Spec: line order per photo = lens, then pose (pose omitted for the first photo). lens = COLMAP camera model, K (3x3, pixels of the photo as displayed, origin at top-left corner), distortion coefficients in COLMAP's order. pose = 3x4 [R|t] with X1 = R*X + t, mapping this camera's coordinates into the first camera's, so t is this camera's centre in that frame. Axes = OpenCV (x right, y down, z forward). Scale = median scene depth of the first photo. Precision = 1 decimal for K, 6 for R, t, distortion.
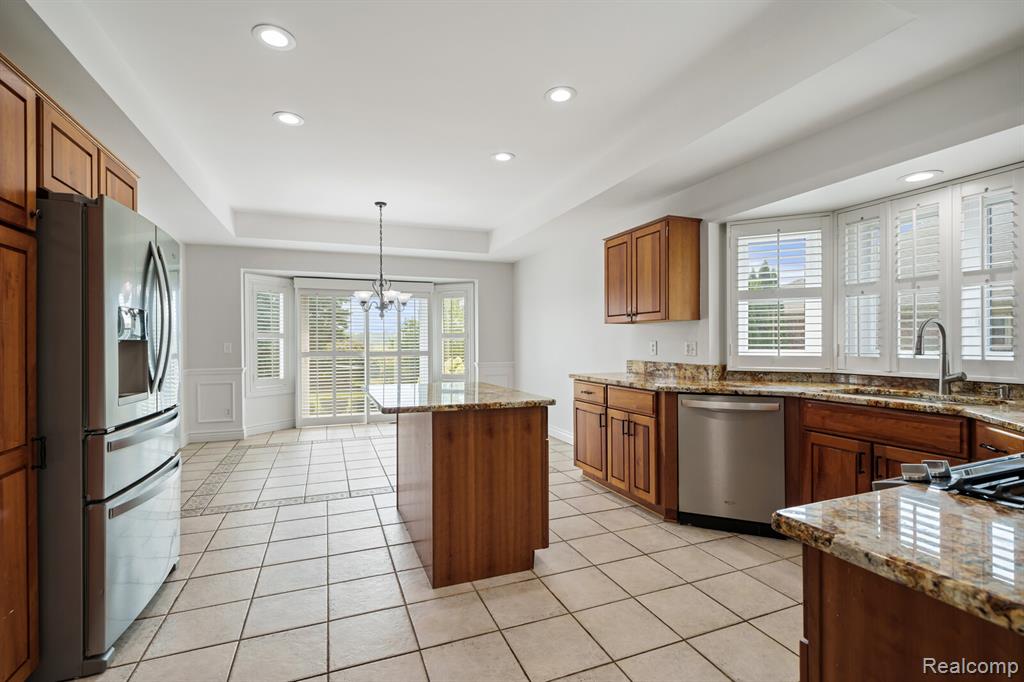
lens RADIAL K [[466.3, 0, 510.1], [0, 466.3, 339.7], [0, 0, 1]] dist [-0.001941, 0.001440]
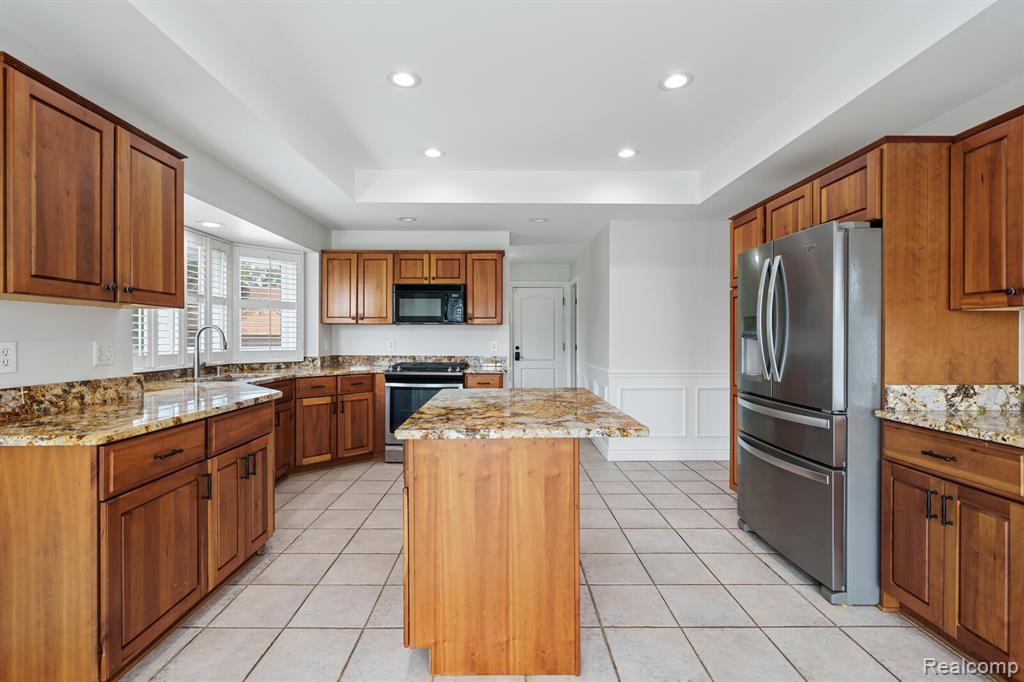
lens RADIAL K [[466.3, 0, 506.4], [0, 466.3, 339.8], [0, 0, 1]] dist [-0.001941, 0.001440]
pose [[-0.931858, 0.002844, 0.362811, -0.337955], [0.002578, 0.999996, -0.001217, 0.003540], [-0.362813, -0.000199, -0.931862, 1.431901]]
